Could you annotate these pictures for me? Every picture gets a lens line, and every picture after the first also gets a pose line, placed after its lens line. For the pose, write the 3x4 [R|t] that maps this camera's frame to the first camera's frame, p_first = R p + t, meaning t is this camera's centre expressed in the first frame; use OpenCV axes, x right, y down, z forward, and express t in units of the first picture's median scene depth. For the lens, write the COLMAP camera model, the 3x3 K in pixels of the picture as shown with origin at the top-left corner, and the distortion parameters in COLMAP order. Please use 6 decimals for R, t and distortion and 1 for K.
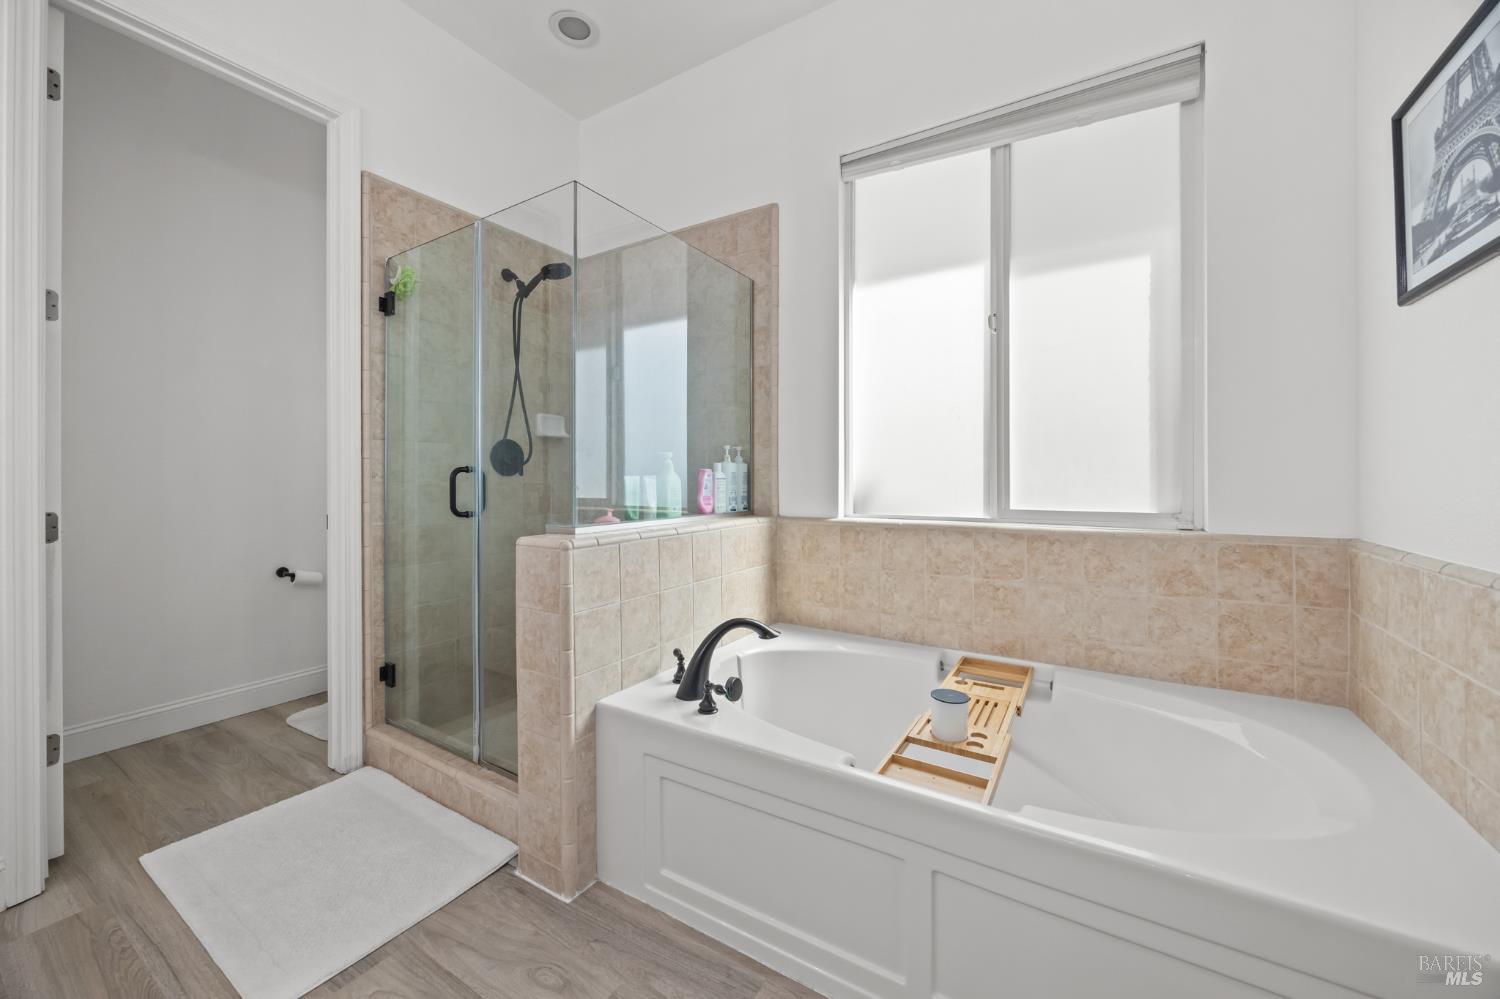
lens RADIAL K [[575.0, 0, 750.0], [0, 575.0, 476.3], [0, 0, 1]] dist [-0.003342, -0.000093]
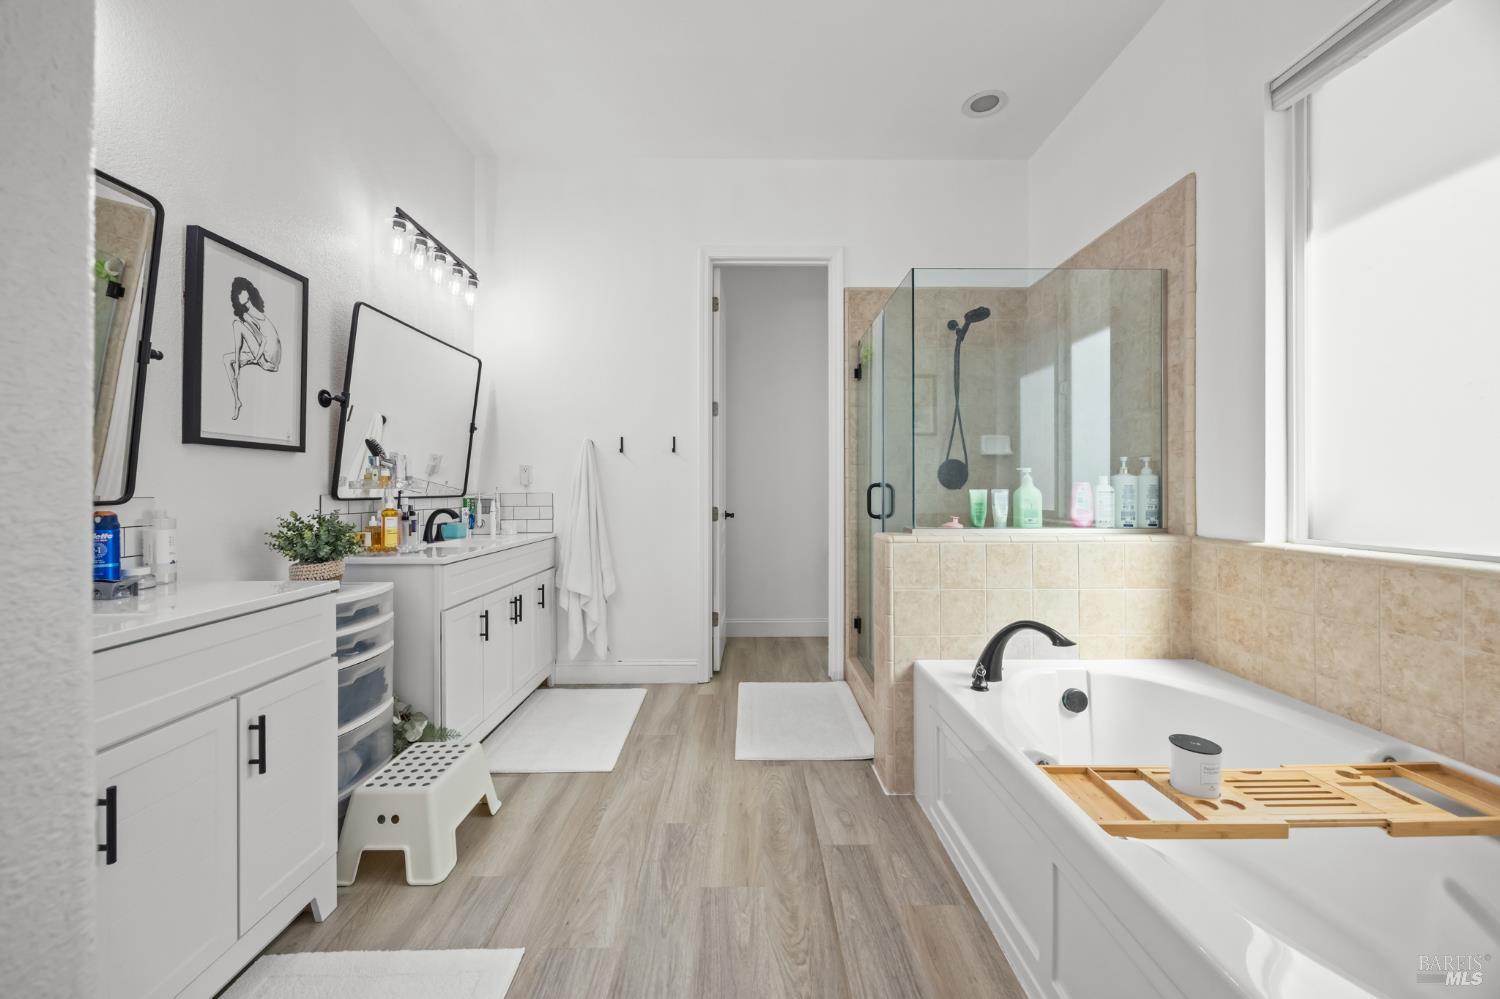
lens RADIAL K [[572.7, 0, 749.6], [0, 572.7, 483.8], [0, 0, 1]] dist [-0.002328, 0.000110]
pose [[0.534544, -0.008025, -0.845102, 0.459258], [0.002374, 0.999965, -0.007995, -0.003801], [0.845137, 0.002268, 0.534545, -0.020797]]
